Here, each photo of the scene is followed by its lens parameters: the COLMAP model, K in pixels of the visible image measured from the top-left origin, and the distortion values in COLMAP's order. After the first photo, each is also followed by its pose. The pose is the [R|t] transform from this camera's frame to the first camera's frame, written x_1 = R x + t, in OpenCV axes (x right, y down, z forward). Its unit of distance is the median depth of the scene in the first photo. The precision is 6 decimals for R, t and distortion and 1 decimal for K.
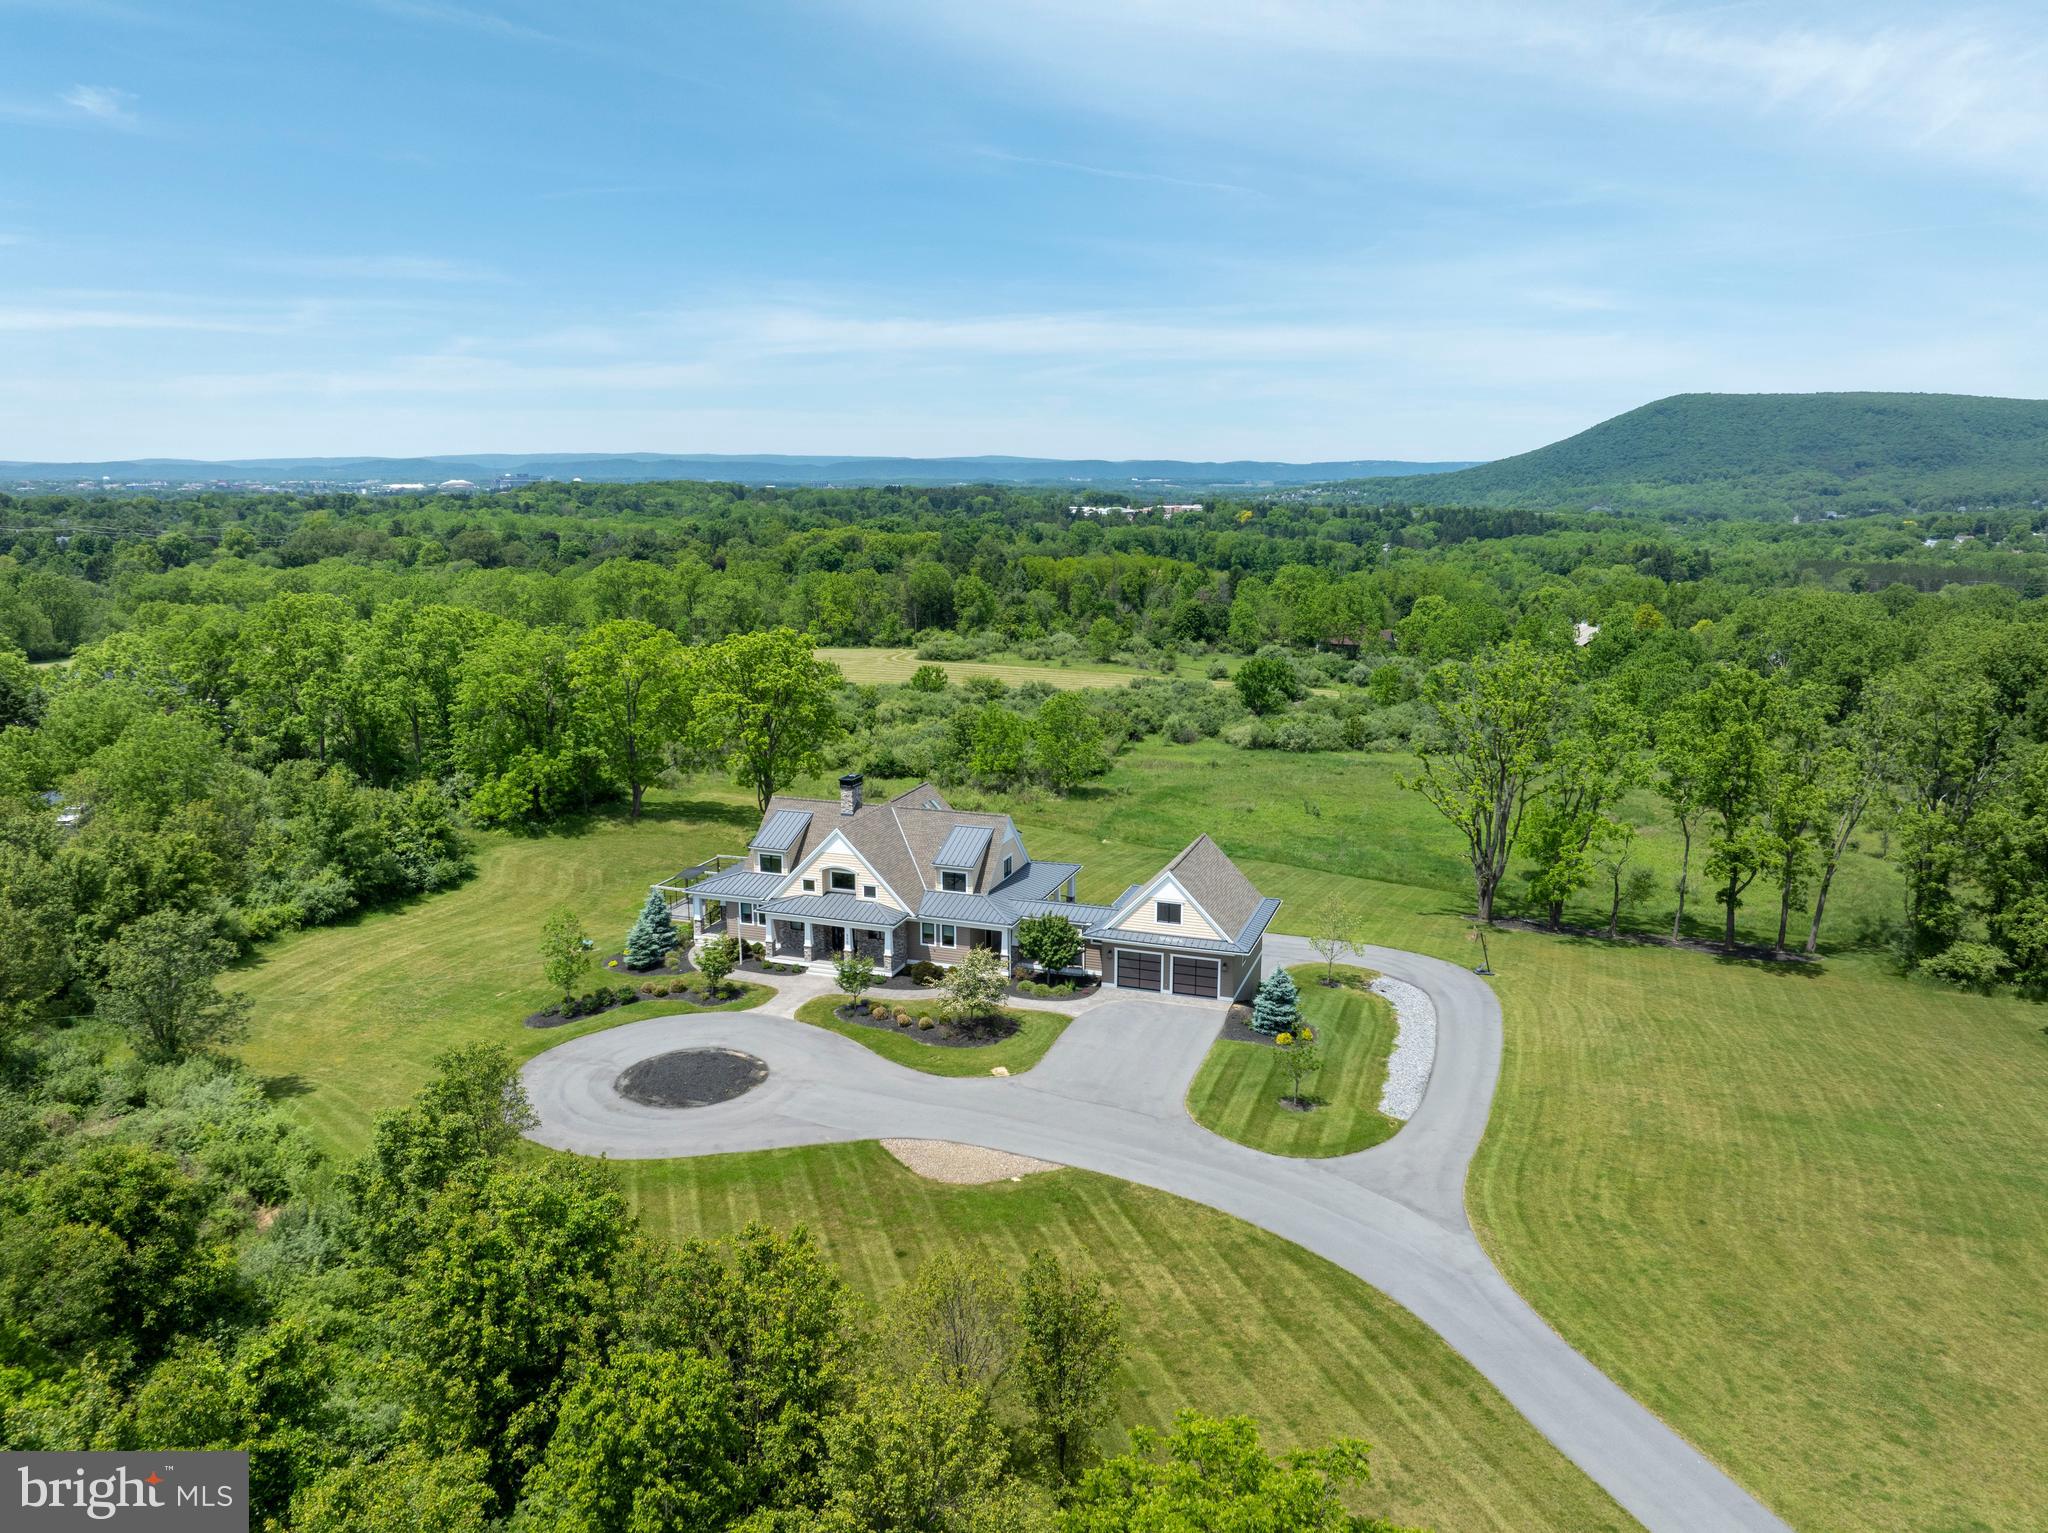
lens RADIAL K [[1439.8, 0, 1025.9], [0, 1439.8, 767.6], [0, 0, 1]] dist [-0.041066, 0.009833]
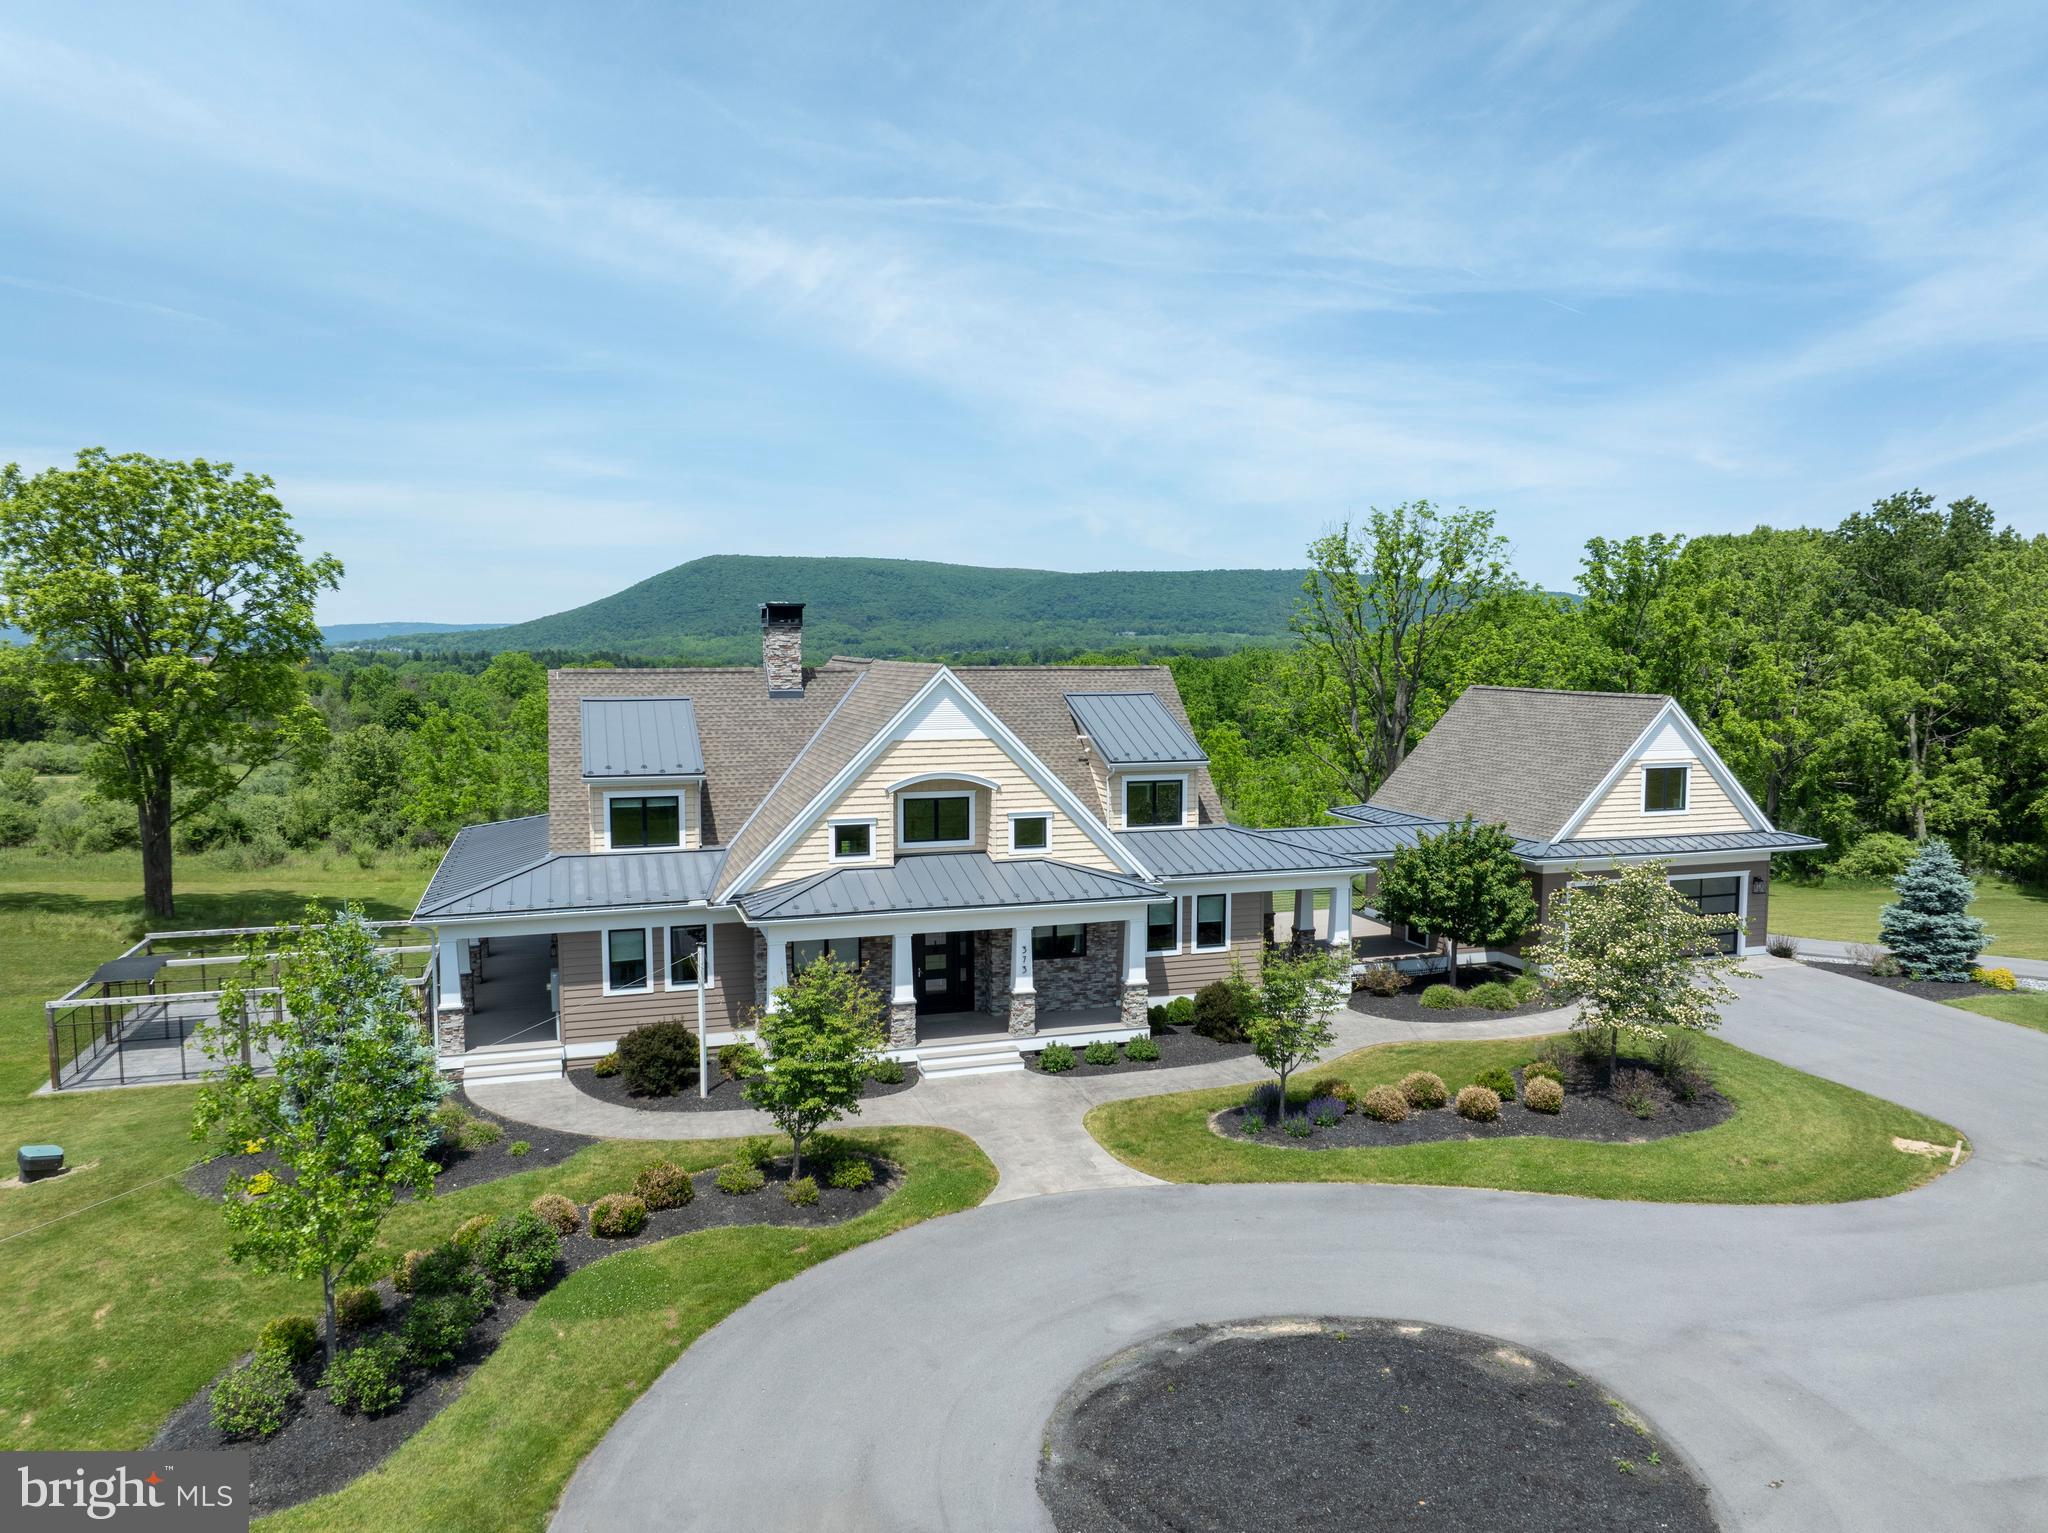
lens RADIAL K [[1439.8, 0, 1027.0], [0, 1439.8, 770.2], [0, 0, 1]] dist [-0.041066, 0.009833]
pose [[0.798892, -0.054820, 0.598971, -0.129146], [0.120268, 0.990286, -0.069776, 0.037098], [-0.589328, 0.127781, 0.797725, 0.268987]]
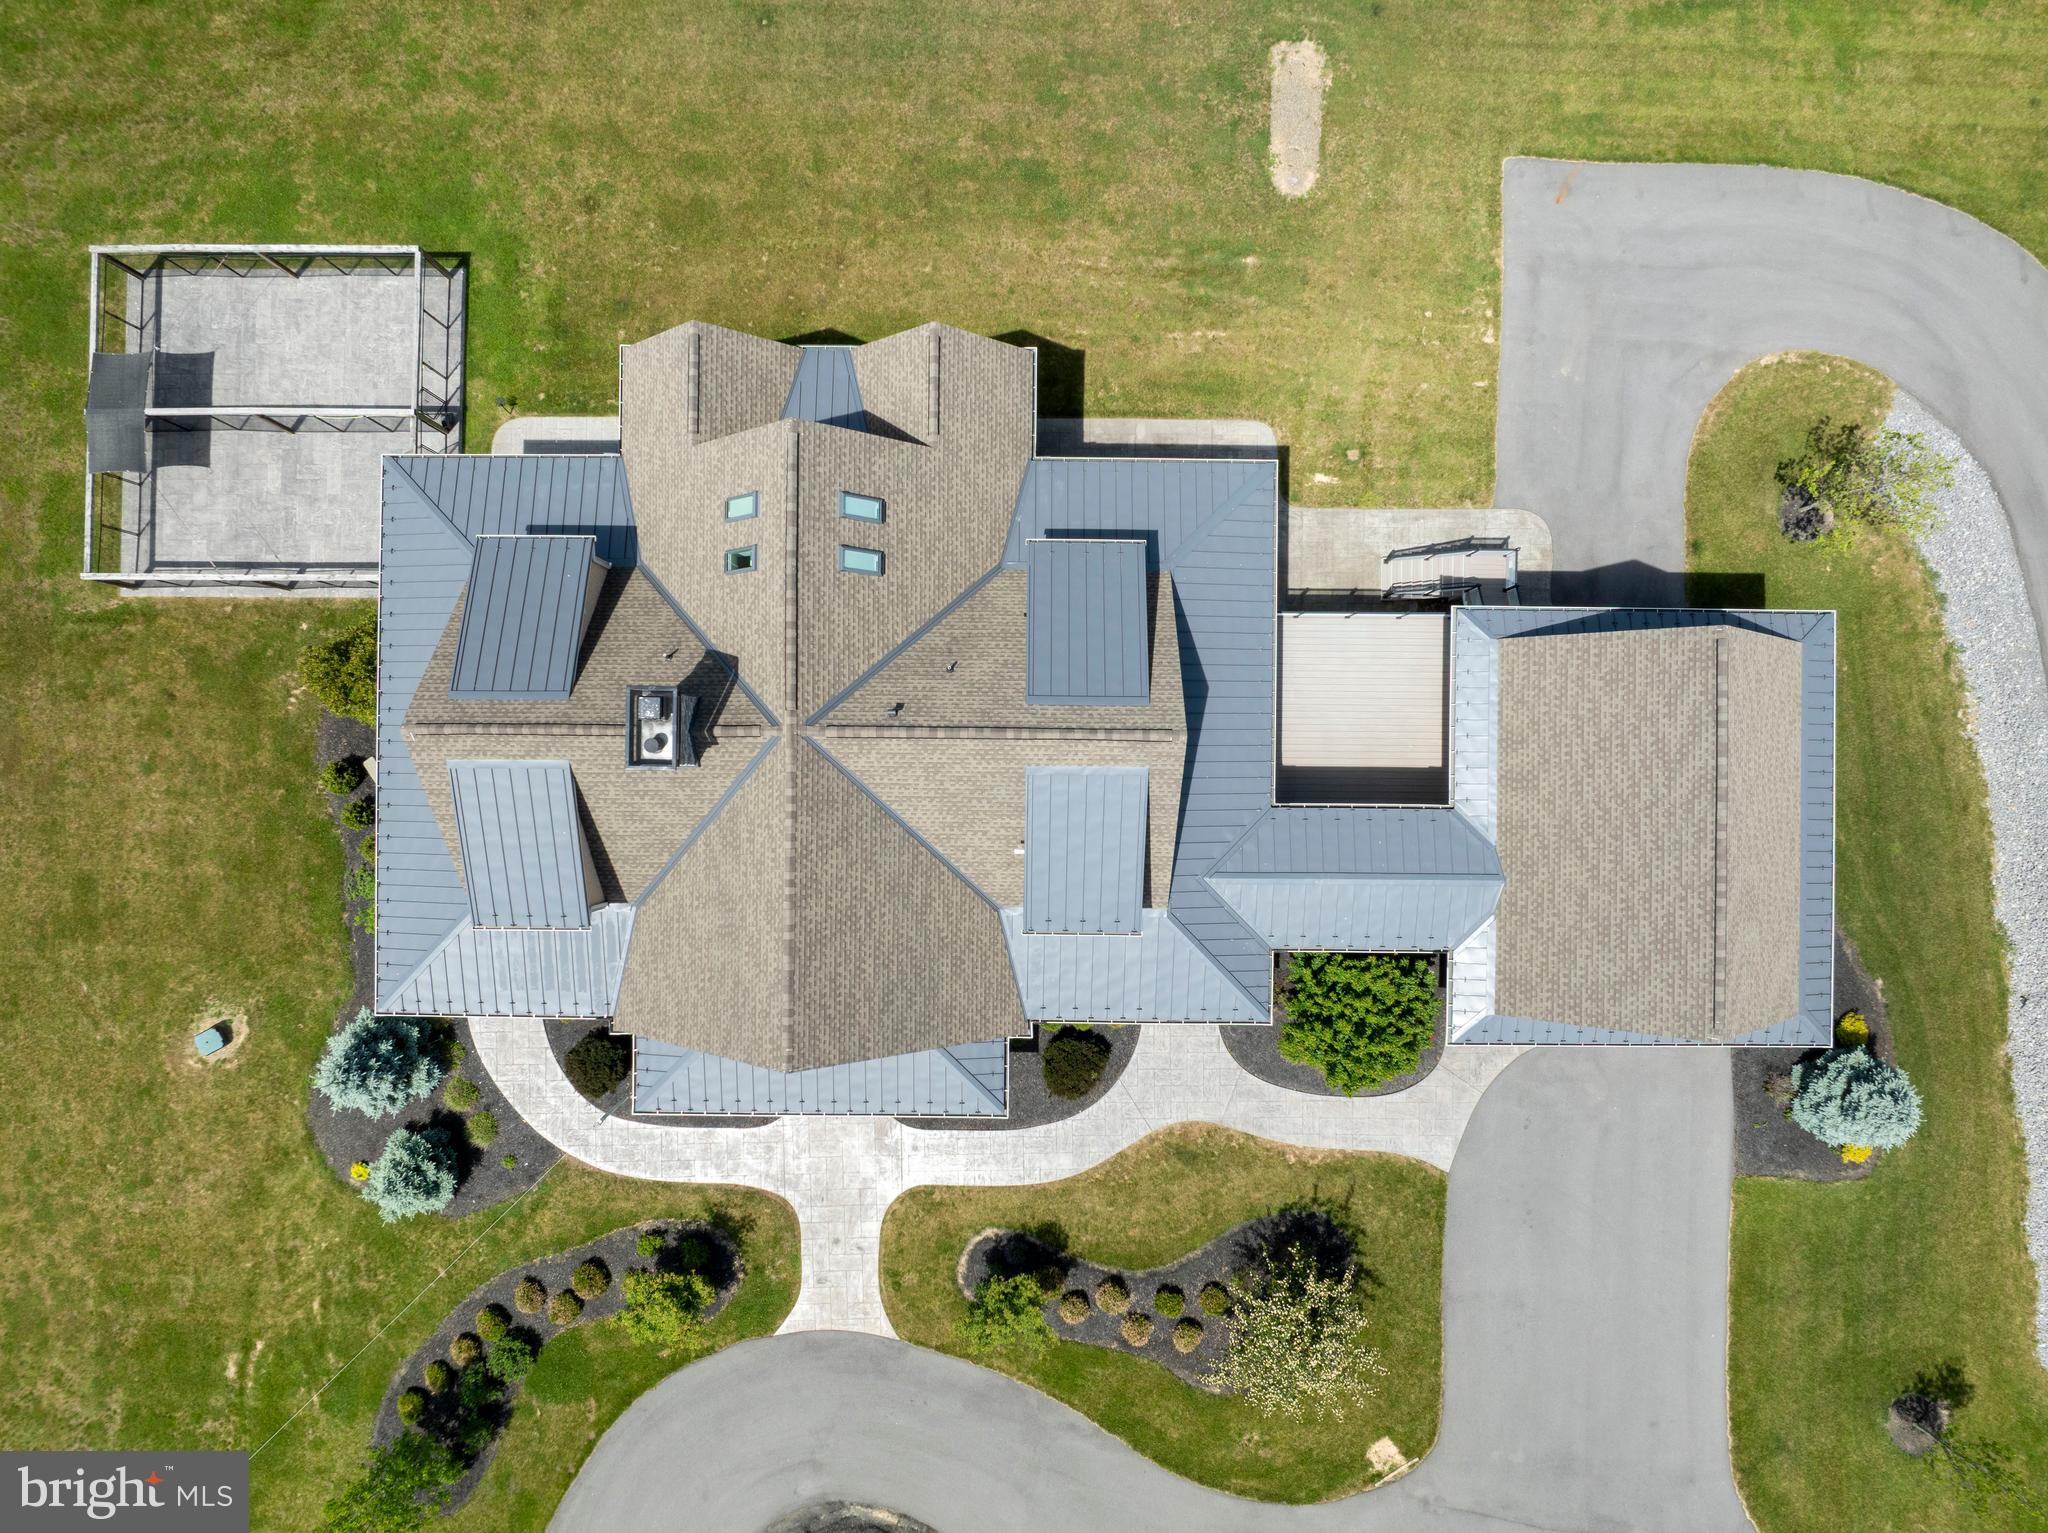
lens RADIAL K [[1439.8, 0, 1020.3], [0, 1439.8, 775.4], [0, 0, 1]] dist [-0.041066, 0.009833]
pose [[0.946030, -0.324049, -0.004326, -0.020083], [0.068752, 0.187632, 0.979830, -0.120184], [-0.316701, -0.927247, 0.199784, 0.377181]]
